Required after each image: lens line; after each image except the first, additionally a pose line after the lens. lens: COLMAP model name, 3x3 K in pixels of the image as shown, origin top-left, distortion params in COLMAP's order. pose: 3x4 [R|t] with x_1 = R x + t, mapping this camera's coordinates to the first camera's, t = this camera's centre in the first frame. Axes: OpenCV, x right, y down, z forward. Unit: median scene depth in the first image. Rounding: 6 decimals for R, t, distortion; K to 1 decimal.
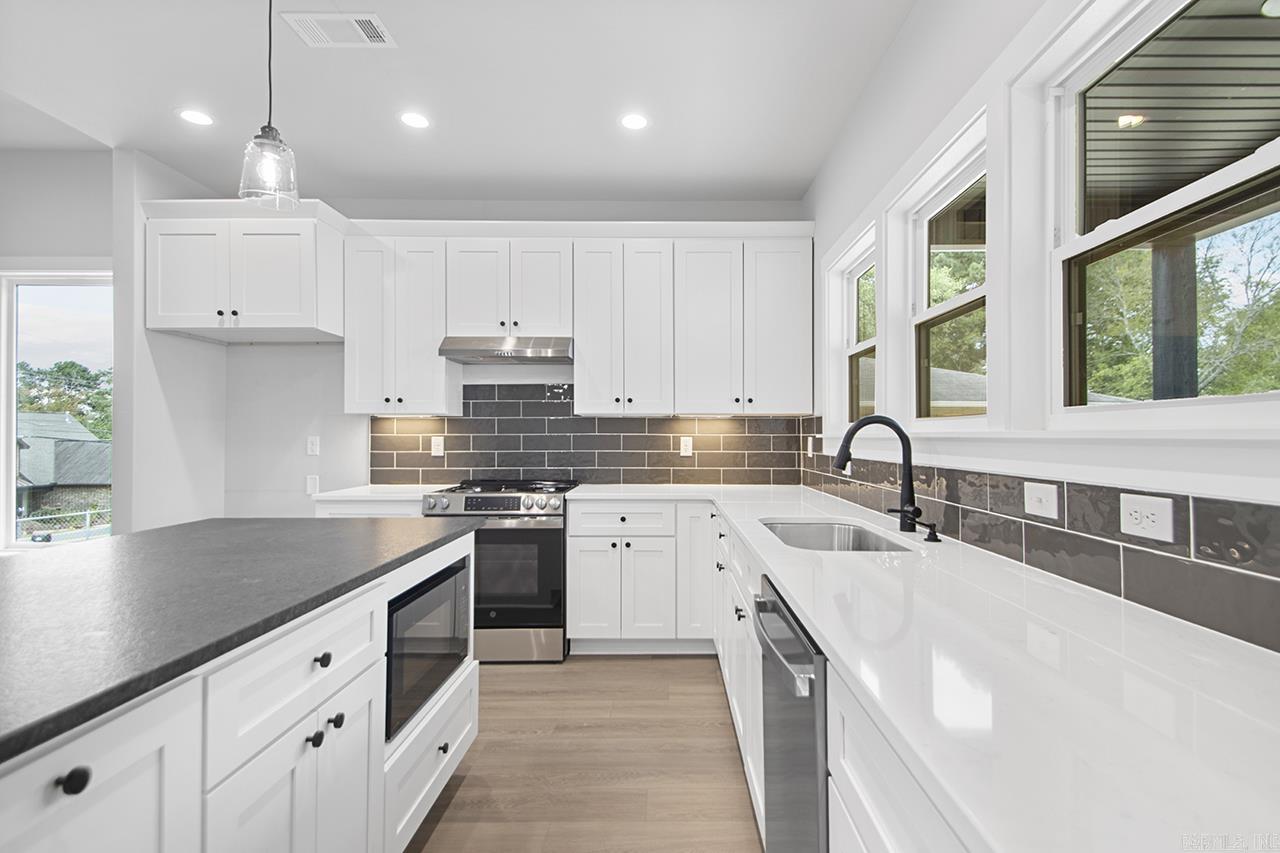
lens RADIAL K [[586.5, 0, 646.7], [0, 586.5, 435.8], [0, 0, 1]] dist [0.034664, -0.000700]
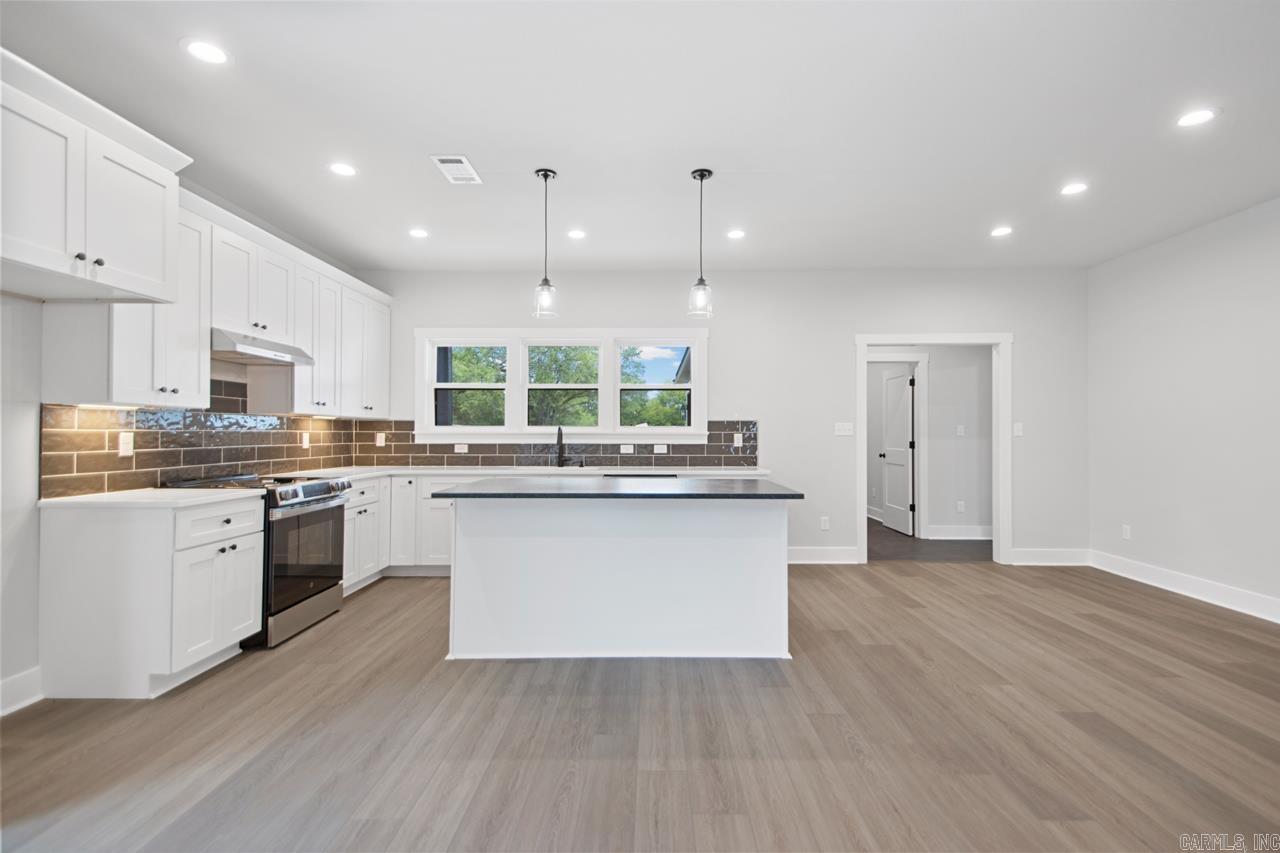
lens RADIAL K [[586.5, 0, 639.8], [0, 586.5, 427.6], [0, 0, 1]] dist [0.034664, -0.000700]
pose [[0.020351, 0.009796, 0.999745, -1.298034], [-0.008035, 0.999921, -0.009634, -0.003913], [-0.999761, -0.007837, 0.020428, 0.277335]]
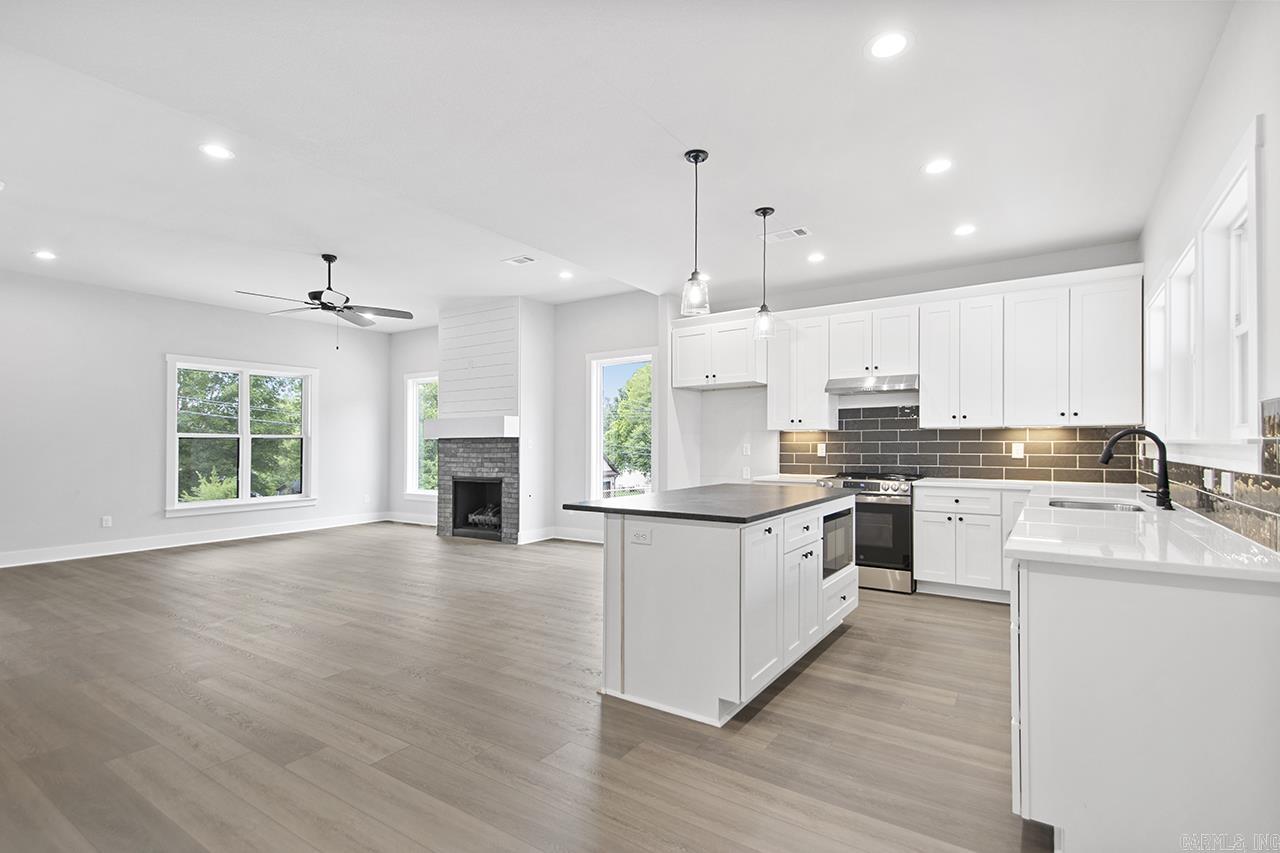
lens RADIAL K [[586.5, 0, 641.9], [0, 586.5, 446.9], [0, 0, 1]] dist [0.034664, -0.000700]
pose [[0.834430, 0.000095, -0.551114, 0.106309], [0.004669, 0.999963, 0.007242, -0.003780], [0.551095, -0.008616, 0.834398, -0.577231]]
